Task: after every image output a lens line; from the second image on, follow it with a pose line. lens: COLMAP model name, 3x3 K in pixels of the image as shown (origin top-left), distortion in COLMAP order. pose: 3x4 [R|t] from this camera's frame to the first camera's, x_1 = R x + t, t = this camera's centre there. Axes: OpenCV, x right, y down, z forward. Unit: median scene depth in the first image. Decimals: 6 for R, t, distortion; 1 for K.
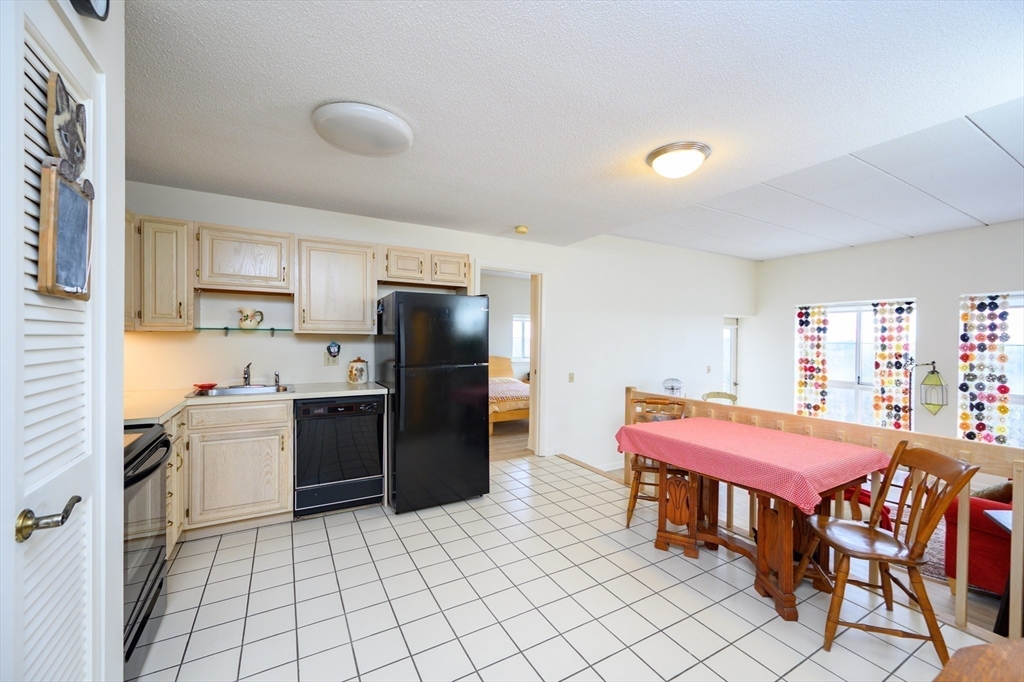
lens RADIAL K [[412.1, 0, 513.8], [0, 412.1, 344.2], [0, 0, 1]] dist [-0.001145, 0.000003]
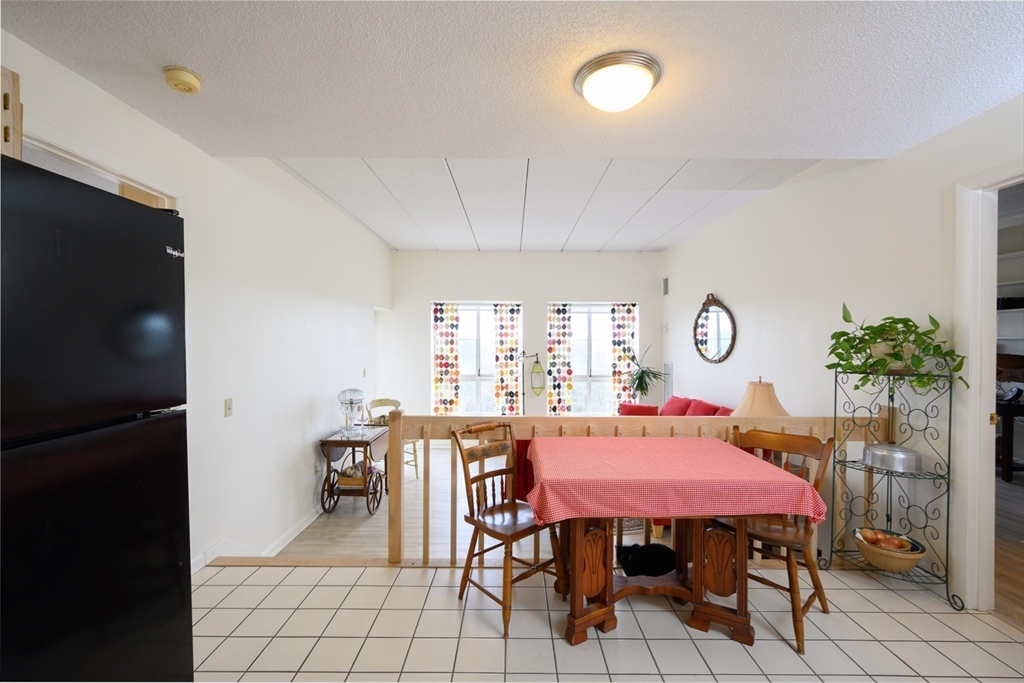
lens RADIAL K [[444.7, 0, 517.8], [0, 444.7, 343.0], [0, 0, 1]] dist [0.008378, -0.000413]
pose [[0.483729, -0.015297, 0.875084, -0.170439], [0.008234, 0.999883, 0.012927, -0.006974], [-0.875179, 0.000952, 0.483799, 0.360939]]
